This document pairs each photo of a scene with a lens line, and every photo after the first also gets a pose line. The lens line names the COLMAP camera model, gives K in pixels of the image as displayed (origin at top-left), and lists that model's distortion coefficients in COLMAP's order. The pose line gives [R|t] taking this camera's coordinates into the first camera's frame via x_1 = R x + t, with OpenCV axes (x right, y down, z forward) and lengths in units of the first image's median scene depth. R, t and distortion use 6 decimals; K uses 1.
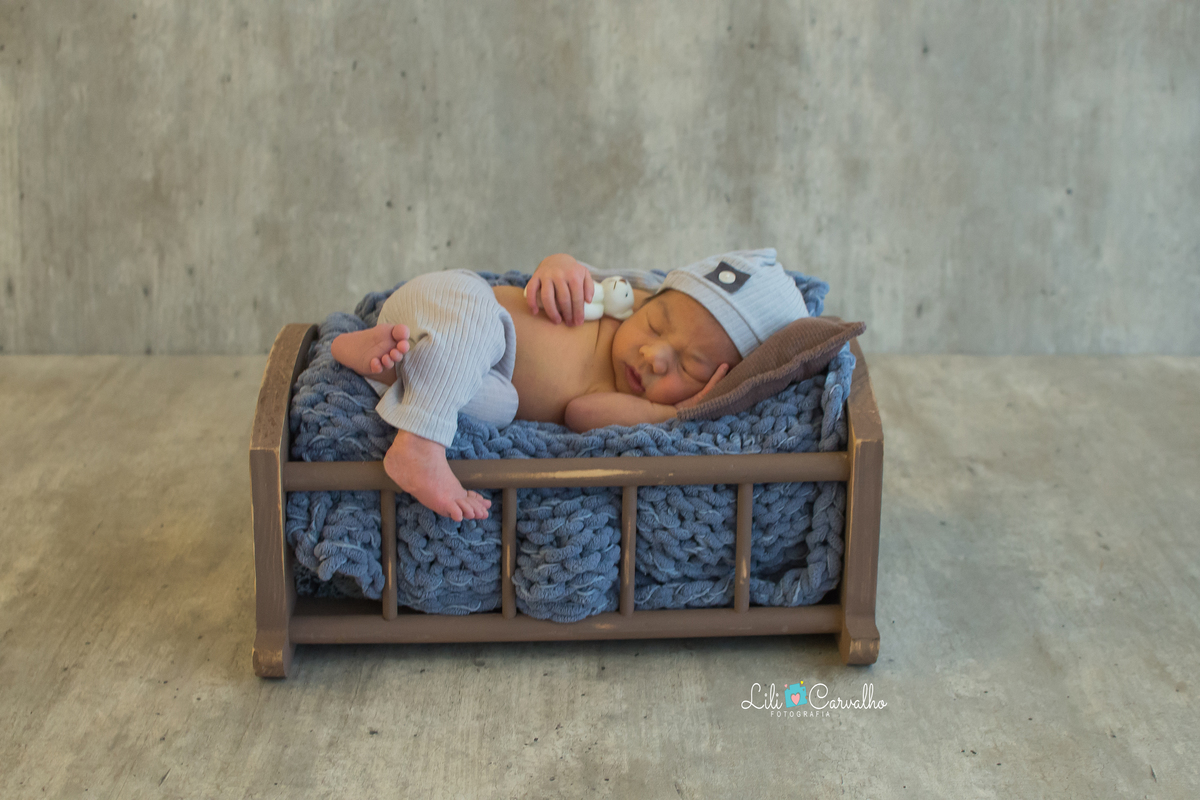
lens RADIAL K [[1830.3, 0, 600.0], [0, 1830.3, 400.0], [0, 0, 1]] dist [-0.194342, 0.151840]
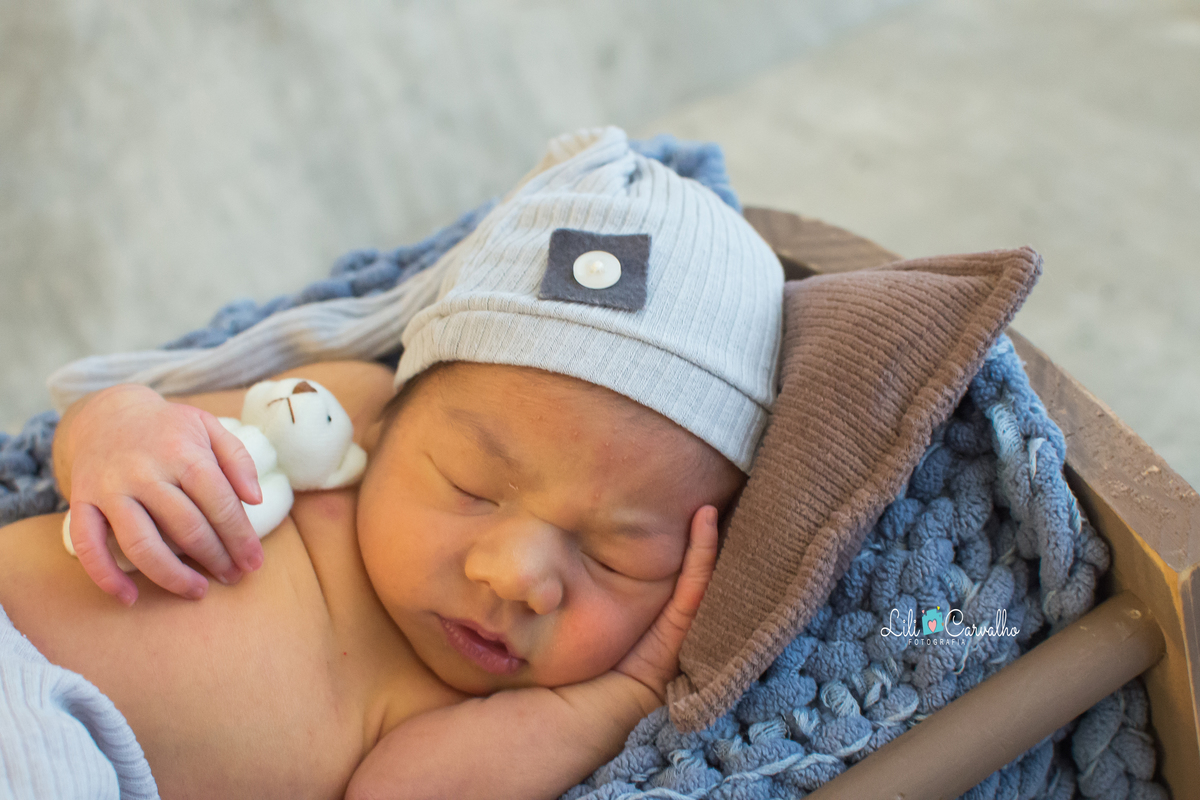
lens RADIAL K [[1830.8, 0, 718.8], [0, 1830.8, 400.0], [0, 0, 1]] dist [0.011880, -1.115039]
pose [[0.852978, -0.427921, 0.298851, -0.026189], [0.371692, 0.899977, 0.227786, -0.115907], [-0.366434, -0.083216, 0.926715, 0.662389]]
